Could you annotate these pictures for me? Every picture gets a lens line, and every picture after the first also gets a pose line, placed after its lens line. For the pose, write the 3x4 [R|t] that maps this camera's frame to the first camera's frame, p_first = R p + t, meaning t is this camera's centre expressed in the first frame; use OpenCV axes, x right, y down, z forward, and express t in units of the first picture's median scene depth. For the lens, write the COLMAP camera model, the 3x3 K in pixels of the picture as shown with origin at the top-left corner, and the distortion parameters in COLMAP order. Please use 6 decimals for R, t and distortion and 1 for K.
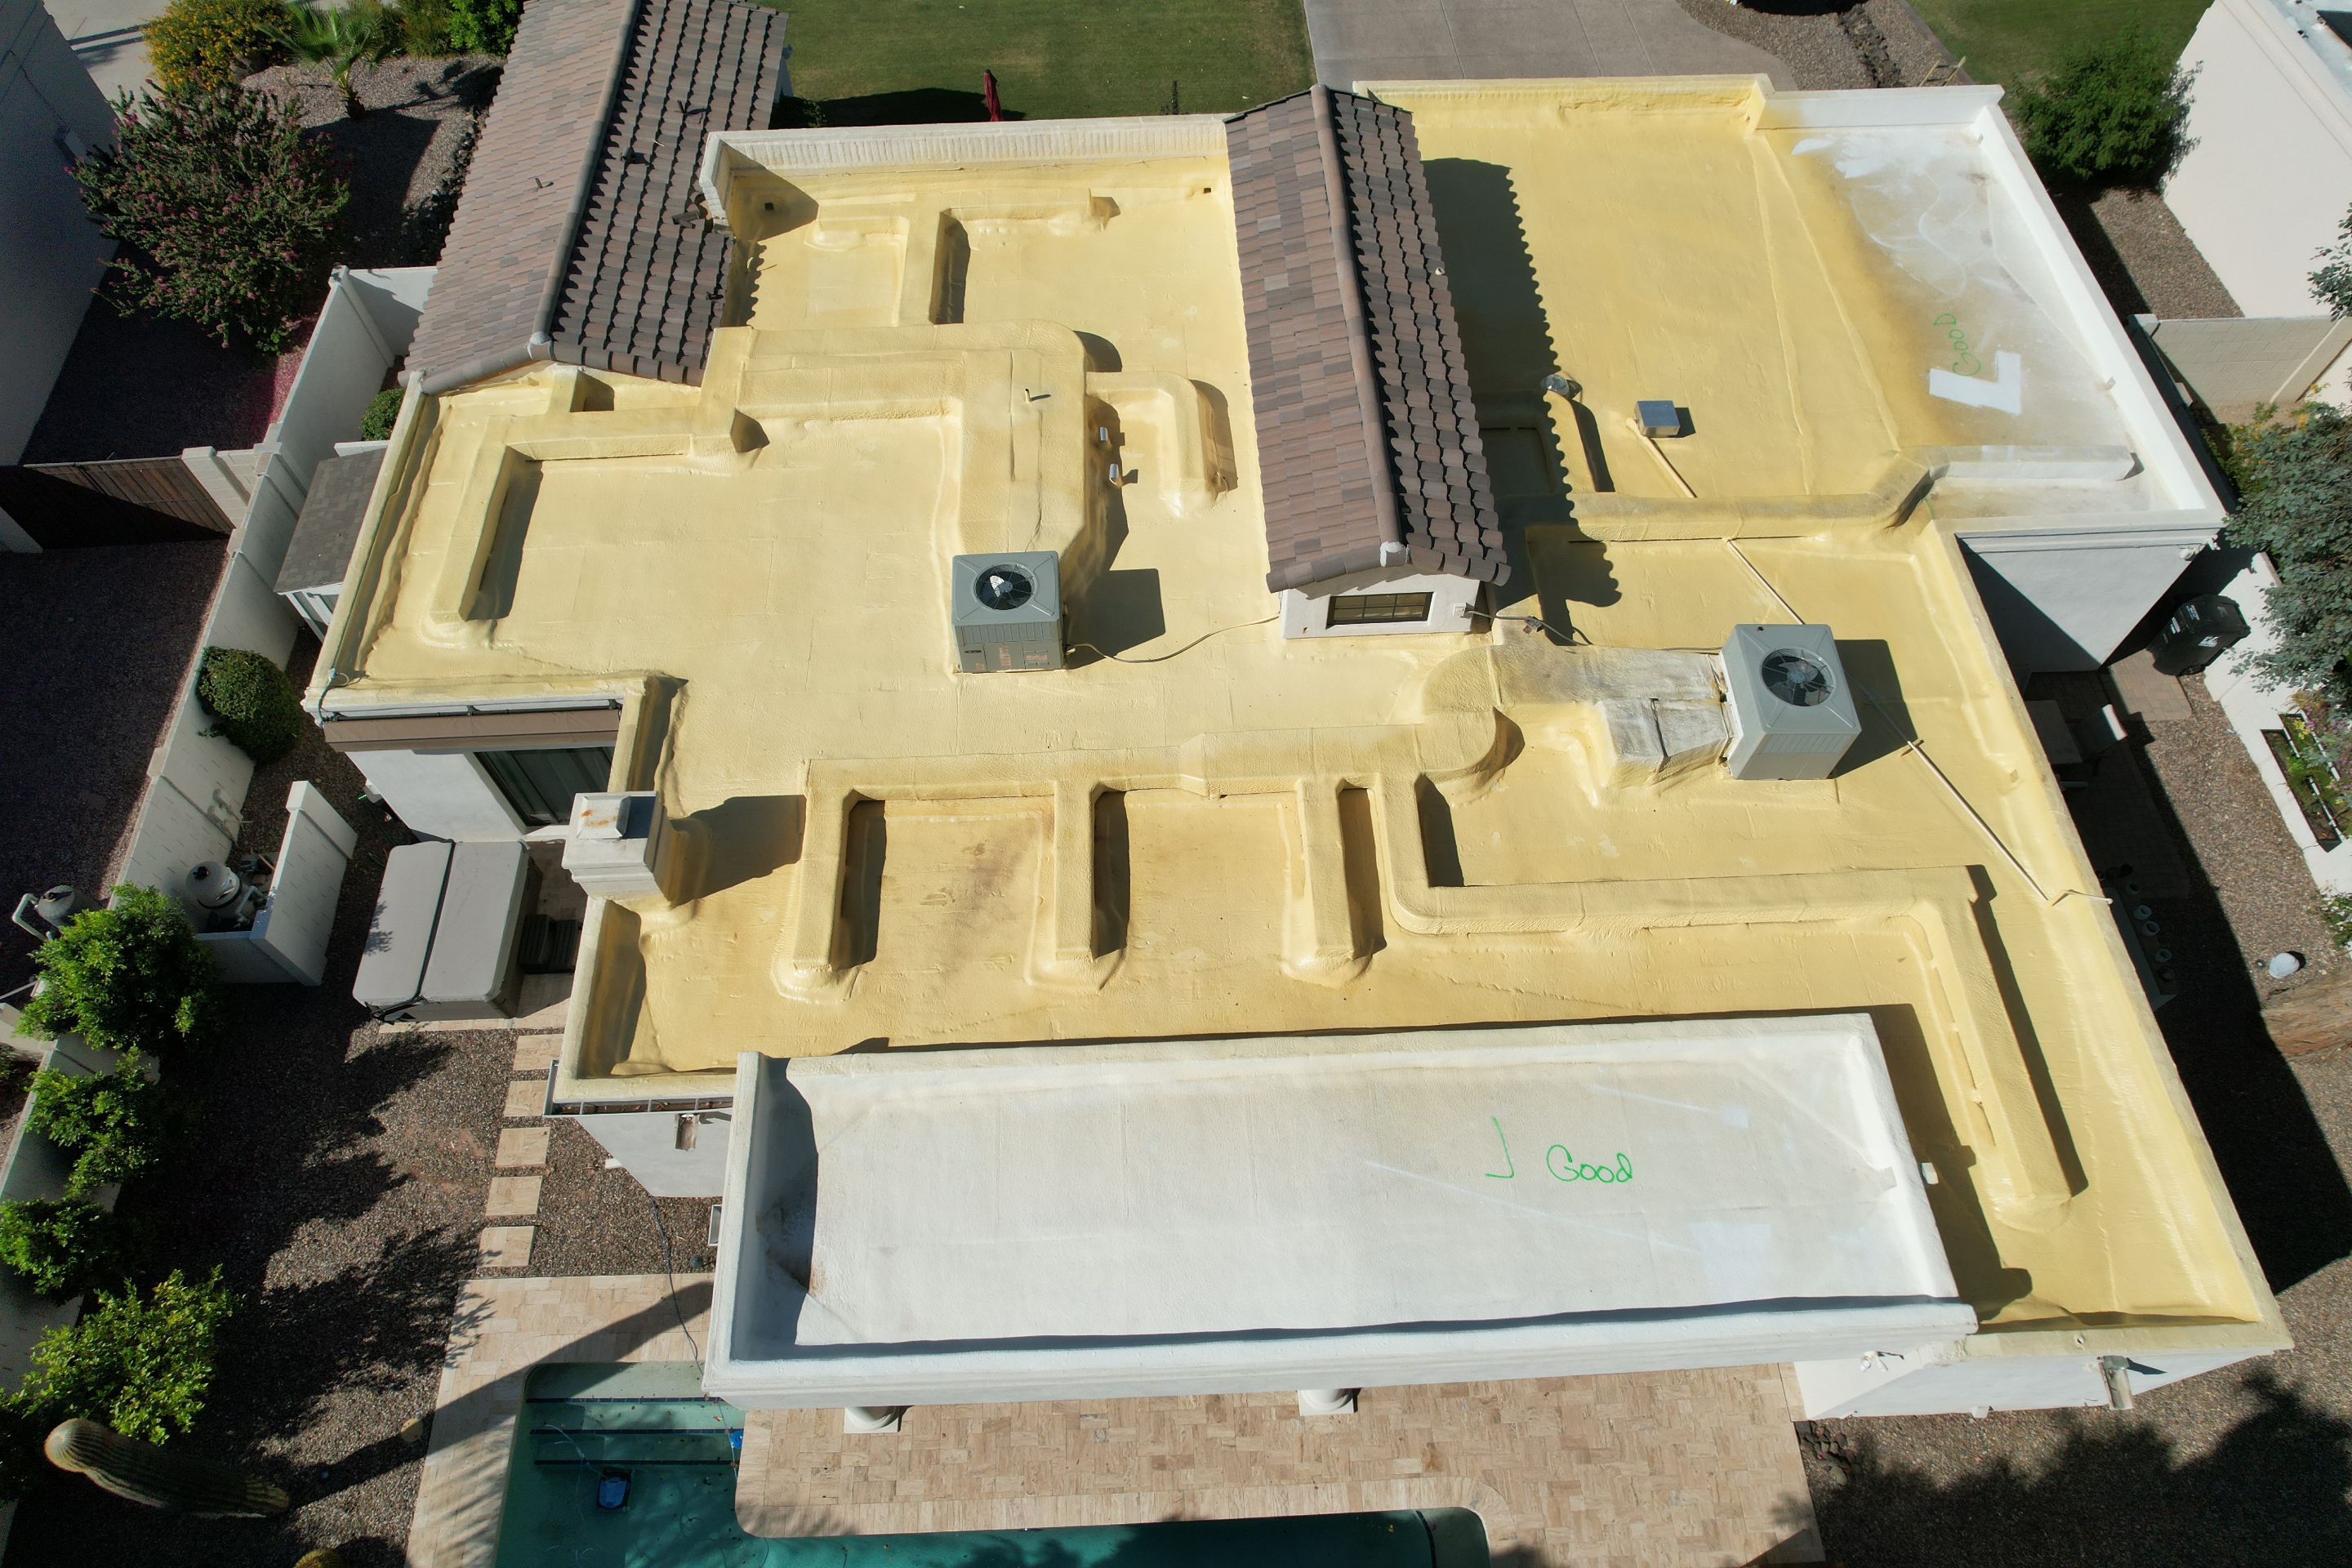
lens RADIAL K [[1503.1, 0, 1167.1], [0, 1503.1, 803.1], [0, 0, 1]] dist [-0.077710, 0.068815]
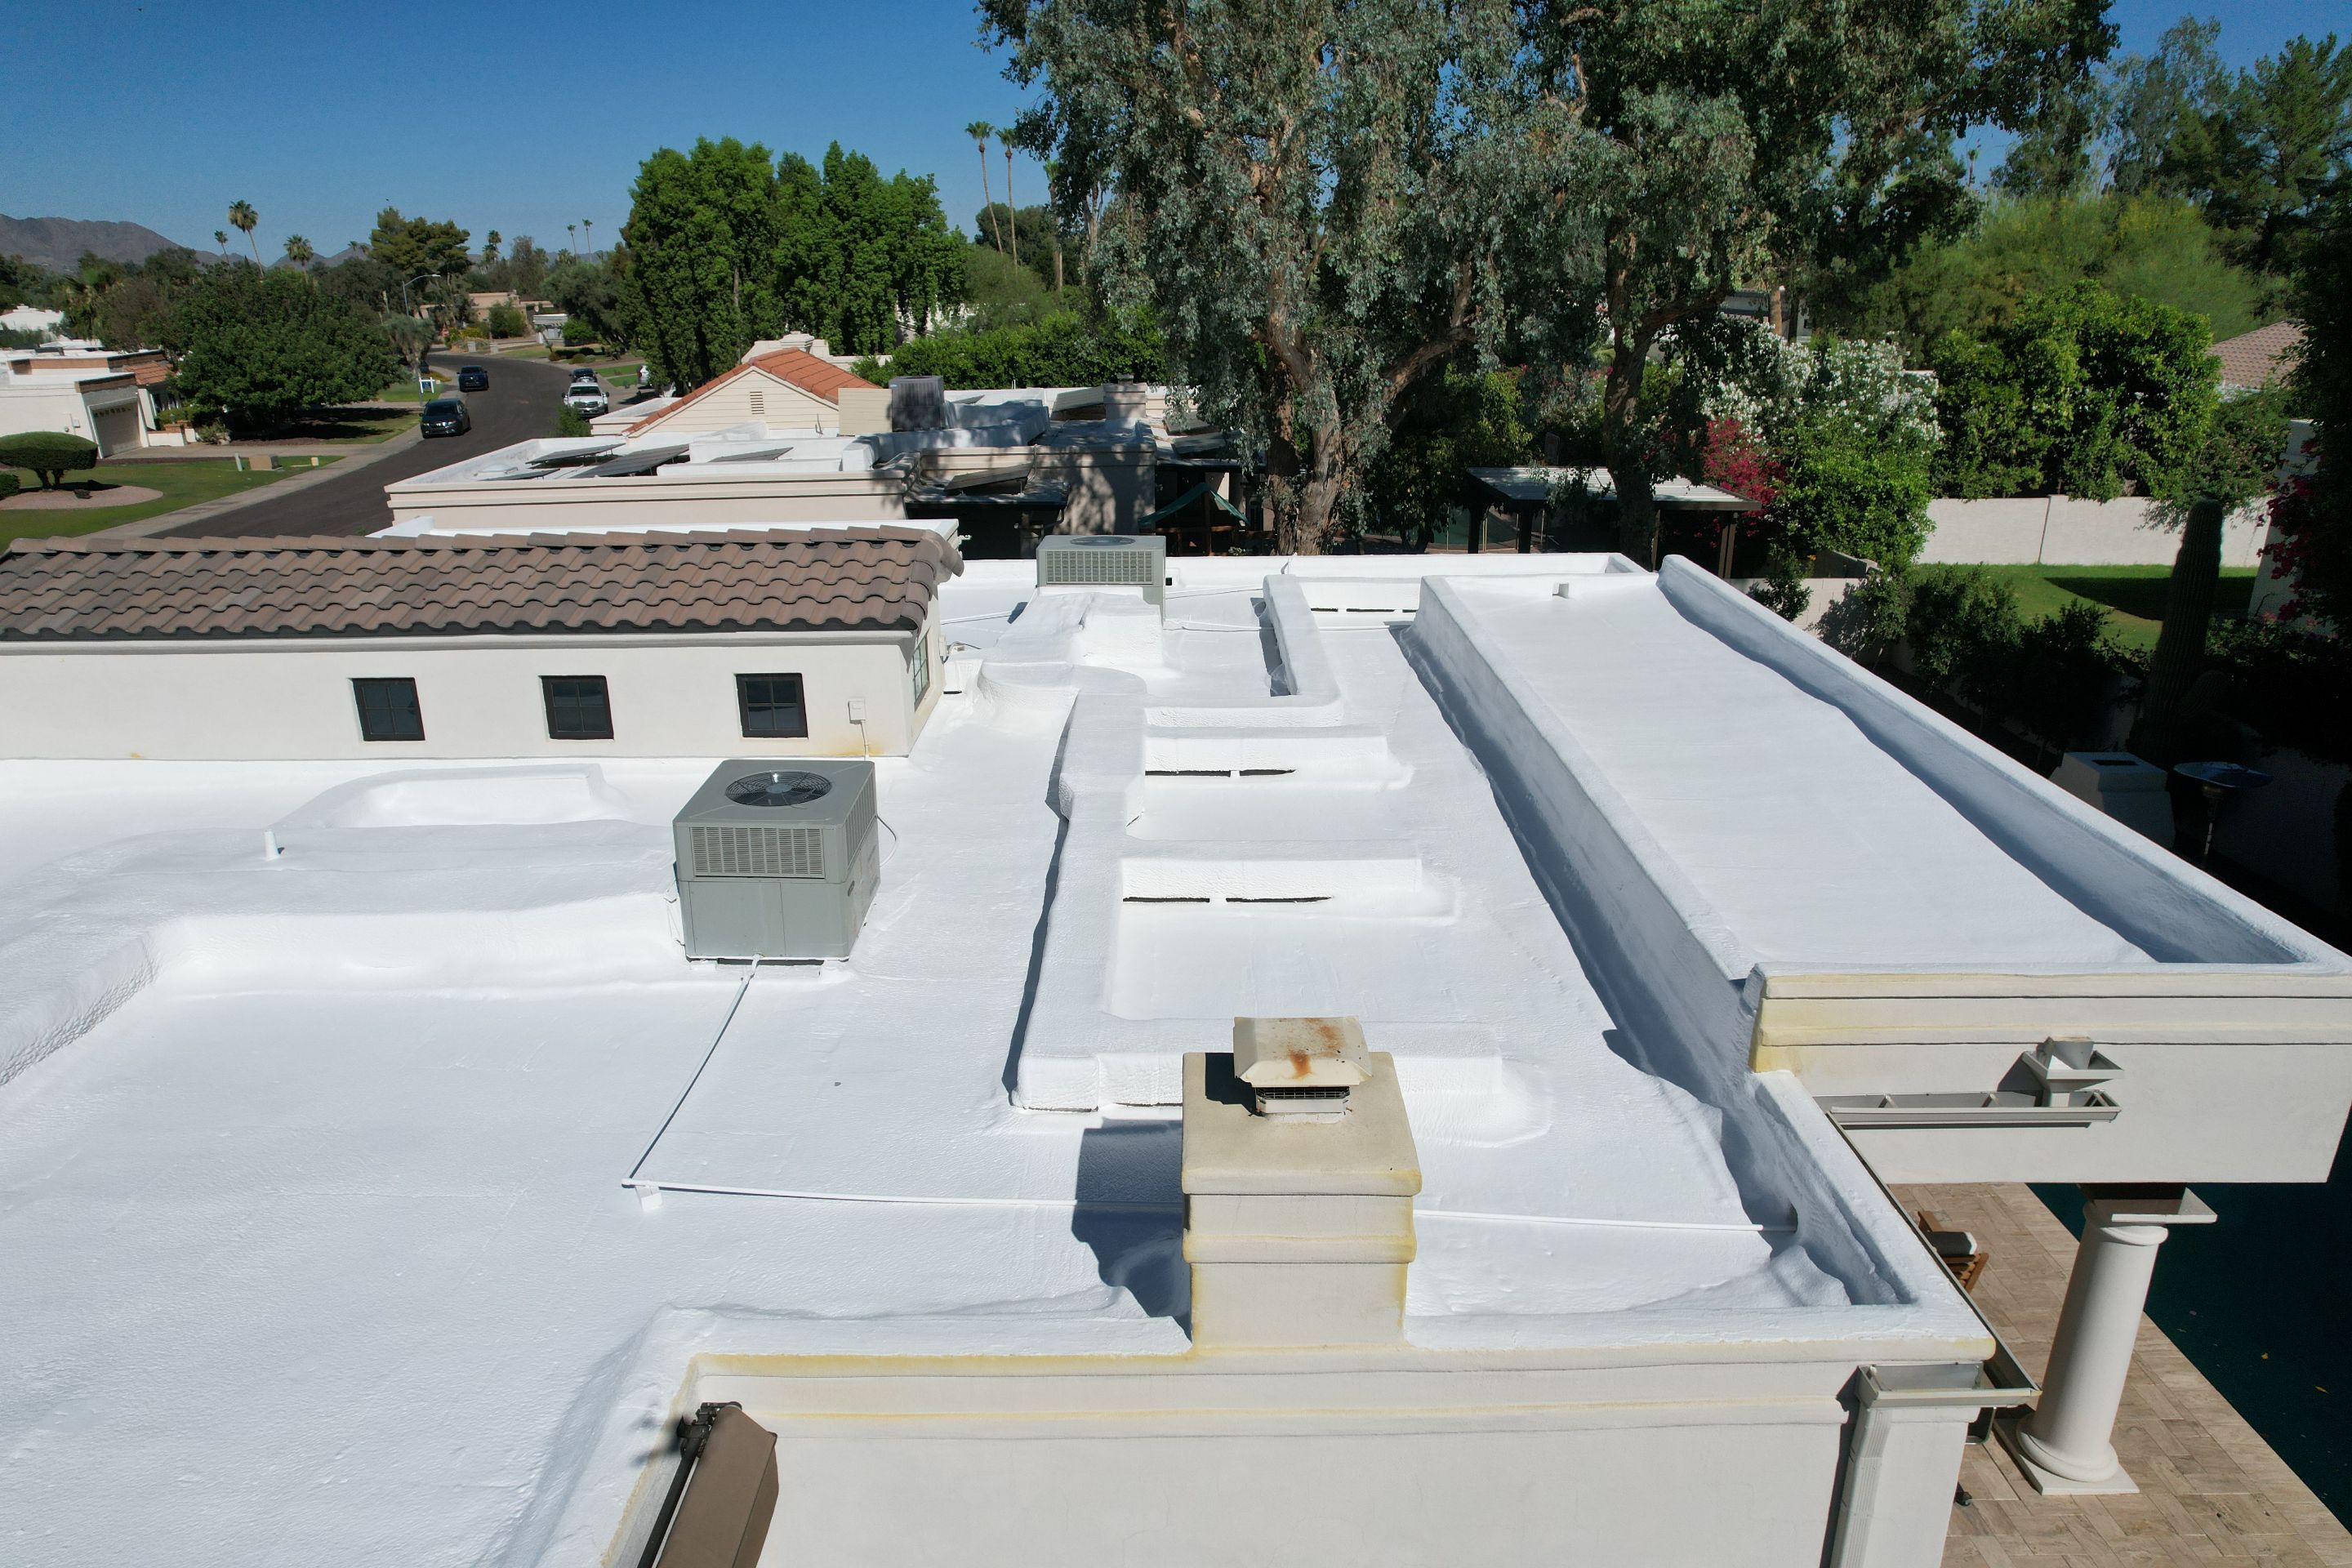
lens RADIAL K [[1503.1, 0, 1170.2], [0, 1503.1, 777.0], [0, 0, 1]] dist [-0.077710, 0.068815]
pose [[0.044595, -0.316130, 0.947667, -0.592504], [0.859201, 0.496117, 0.125066, -0.082583], [-0.509691, 0.808660, 0.293743, 0.704363]]
